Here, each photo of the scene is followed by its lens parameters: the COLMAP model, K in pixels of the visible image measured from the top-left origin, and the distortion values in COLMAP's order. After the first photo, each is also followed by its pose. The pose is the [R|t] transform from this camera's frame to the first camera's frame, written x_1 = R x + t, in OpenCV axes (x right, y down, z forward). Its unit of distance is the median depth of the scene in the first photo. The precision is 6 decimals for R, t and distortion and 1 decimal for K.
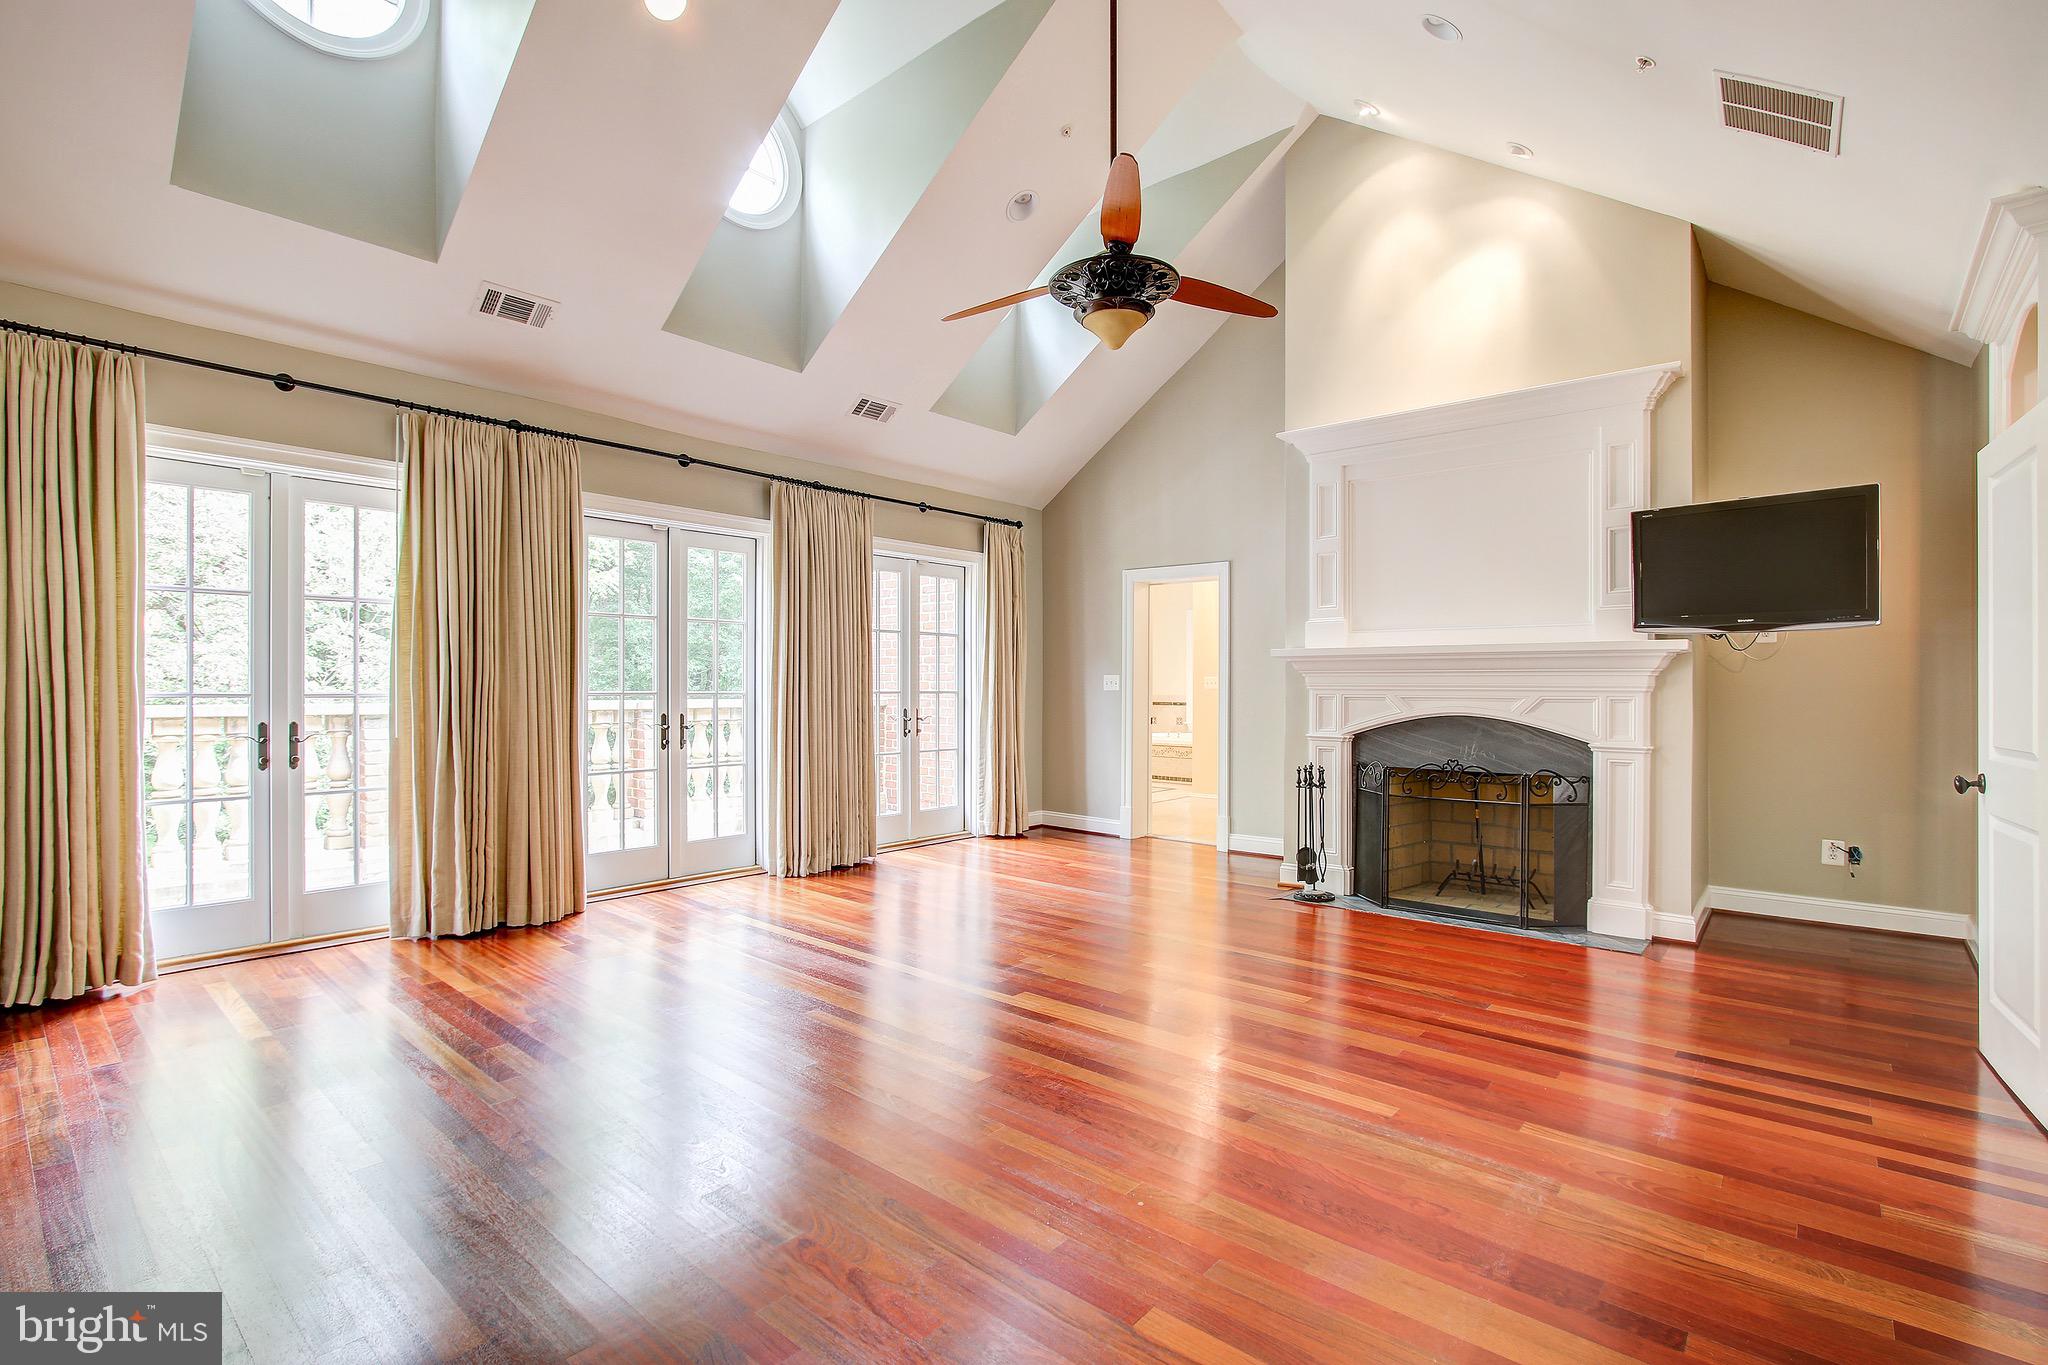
lens RADIAL K [[962.4, 0, 1024.0], [0, 962.4, 682.5], [0, 0, 1]] dist [0.000685, 0.000116]
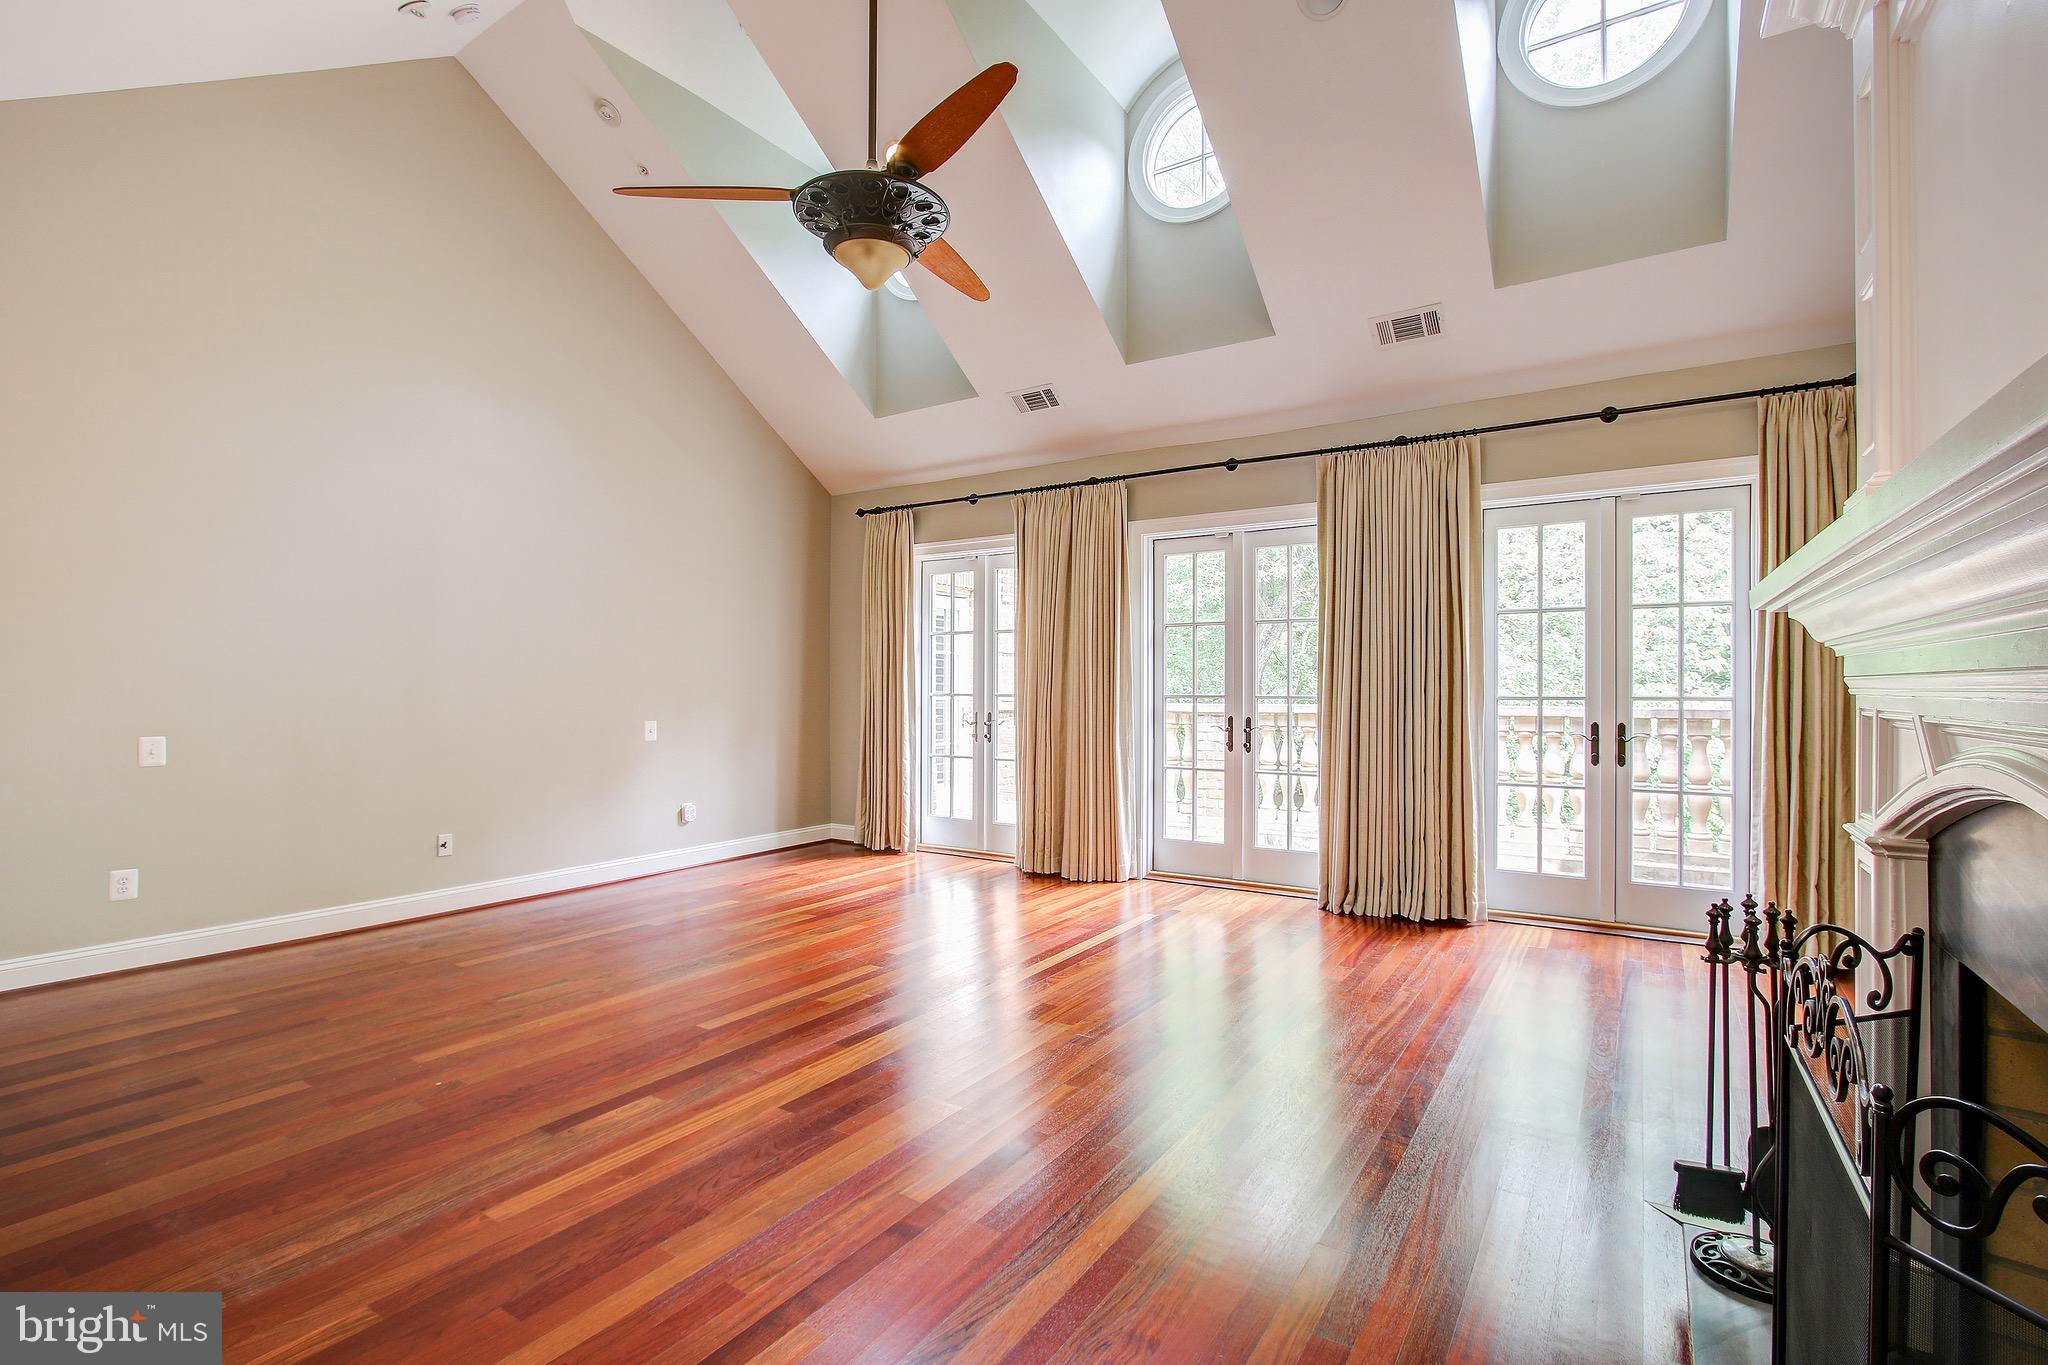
lens RADIAL K [[914.3, 0, 1024.0], [0, 914.3, 682.5], [0, 0, 1]] dist [-0.019213, 0.000075]
pose [[0.137664, -0.009649, -0.990432, 0.409638], [0.004471, 0.999948, -0.009120, 0.003013], [0.990469, -0.003172, 0.137700, 0.480338]]
